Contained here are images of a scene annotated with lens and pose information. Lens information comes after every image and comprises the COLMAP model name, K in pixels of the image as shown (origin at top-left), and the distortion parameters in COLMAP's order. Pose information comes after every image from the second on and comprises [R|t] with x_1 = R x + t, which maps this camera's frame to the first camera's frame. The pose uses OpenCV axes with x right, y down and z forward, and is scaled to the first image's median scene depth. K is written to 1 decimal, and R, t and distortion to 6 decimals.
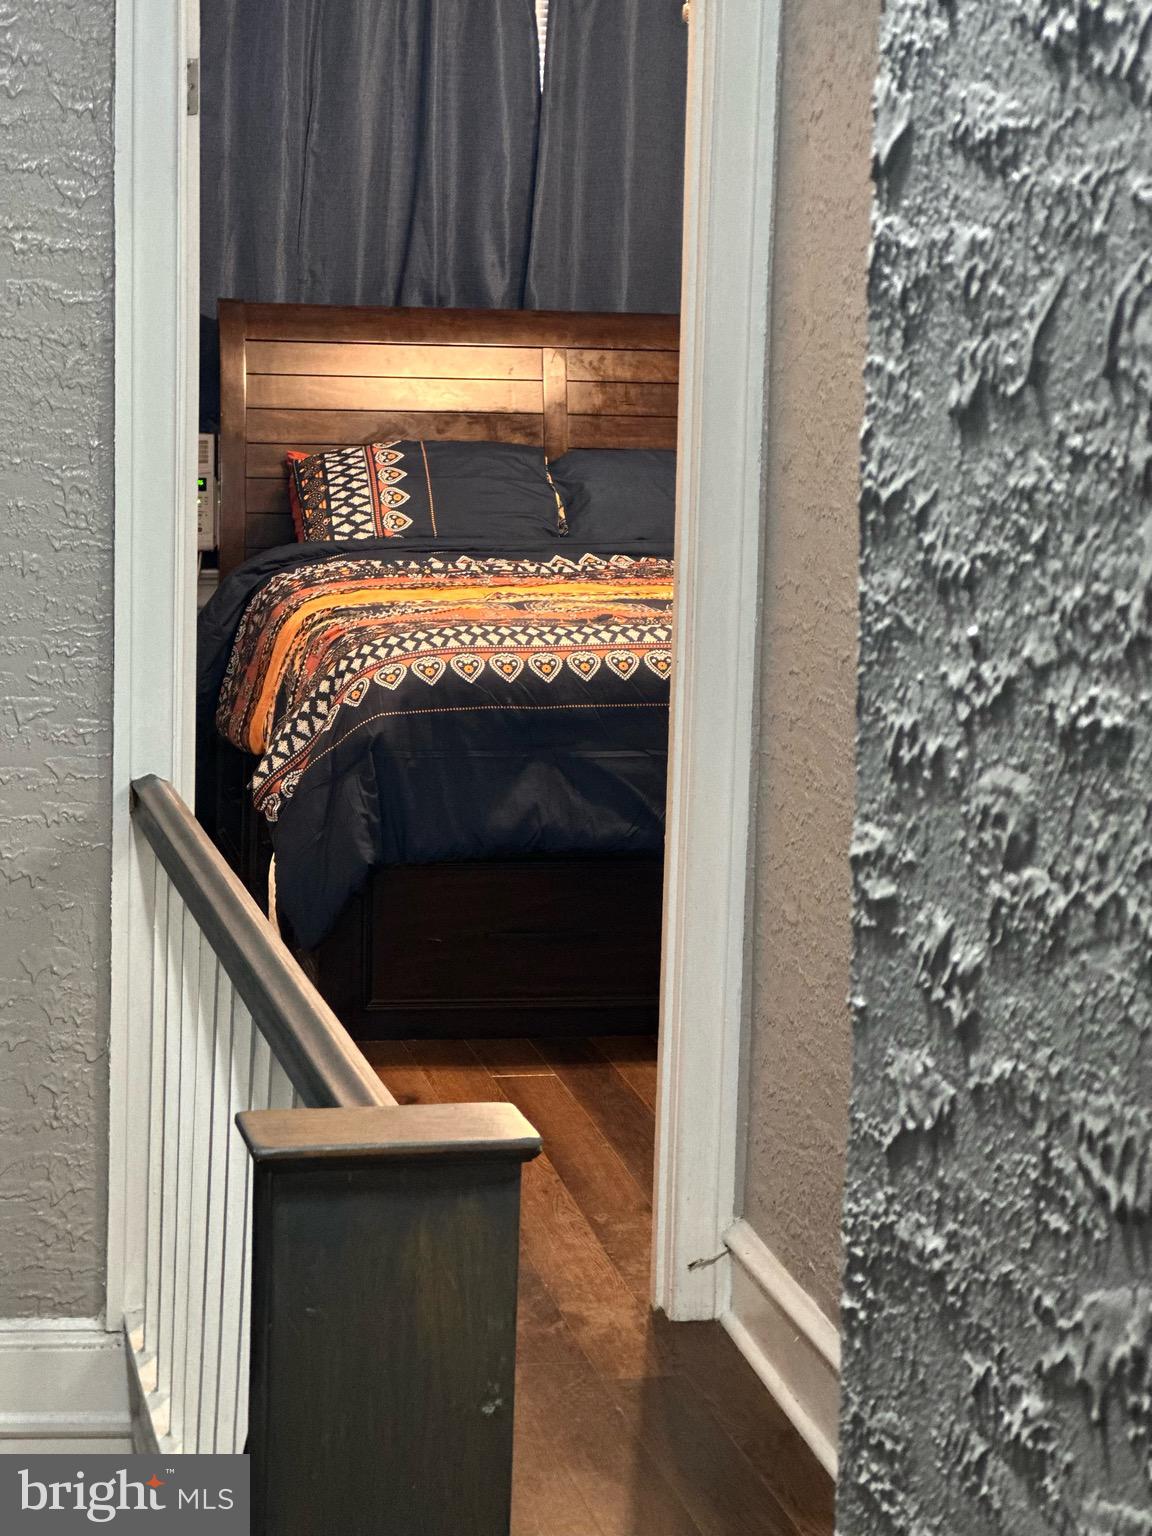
lens RADIAL K [[3407.9, 0, 576.0], [0, 3407.9, 768.0], [0, 0, 1]] dist [-0.033825, 3.426442]
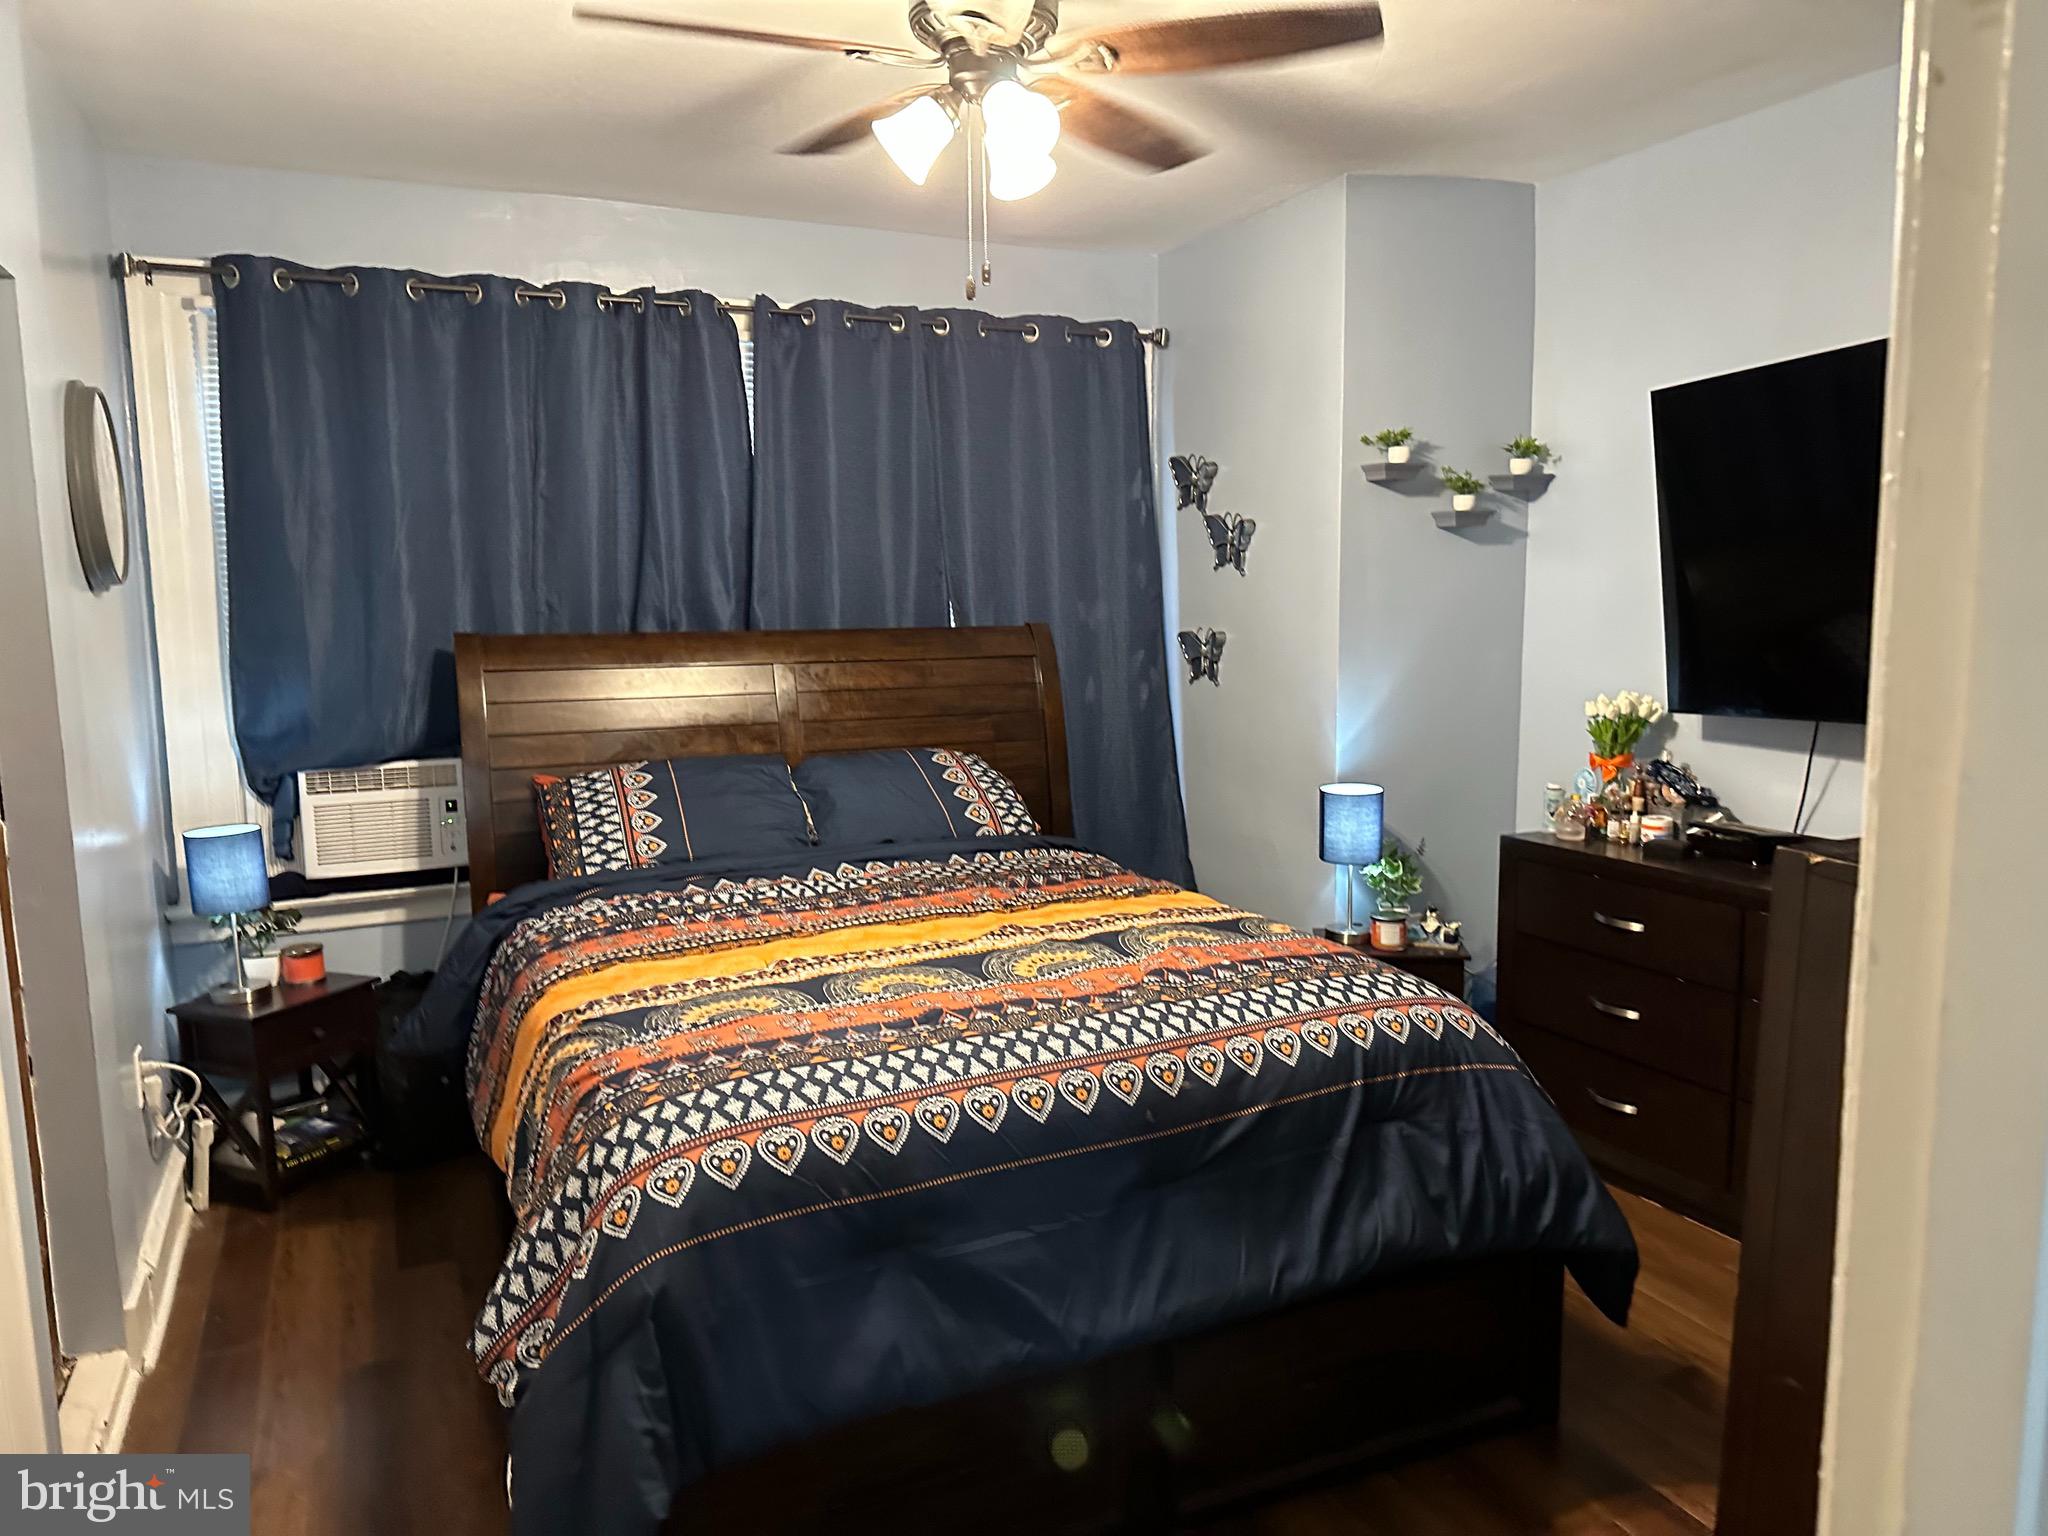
lens RADIAL K [[1325.2, 0, 1024.0], [0, 1325.2, 768.0], [0, 0, 1]] dist [0.136914, -0.239929]
pose [[0.970896, -0.068308, 0.229553, -0.045340], [0.070711, 0.997494, -0.002249, -0.114713], [-0.228824, 0.018415, 0.973294, 0.773279]]
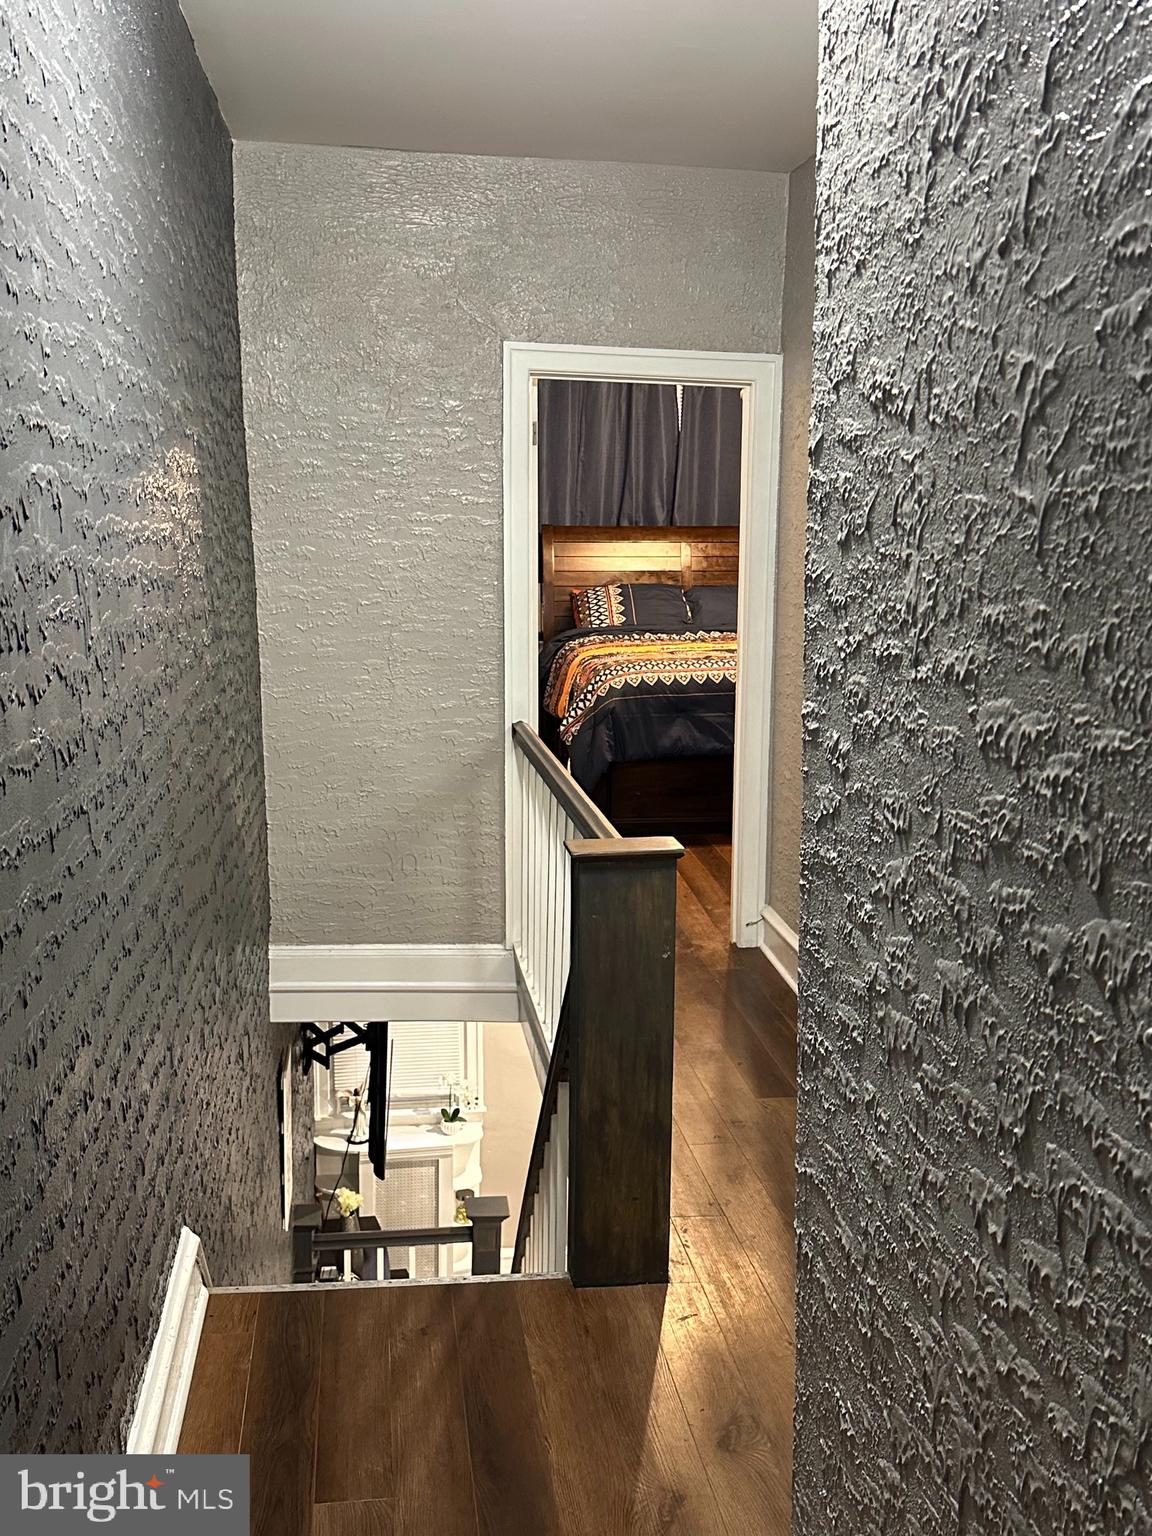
lens RADIAL K [[1507.2, 0, 581.7], [0, 1507.2, 794.0], [0, 0, 1]] dist [0.135194, 0.001155]
pose [[0.997068, -0.009484, -0.075934, -0.000491], [0.012355, 0.999223, 0.037431, 0.011697], [0.075520, -0.038259, 0.996410, -0.053796]]
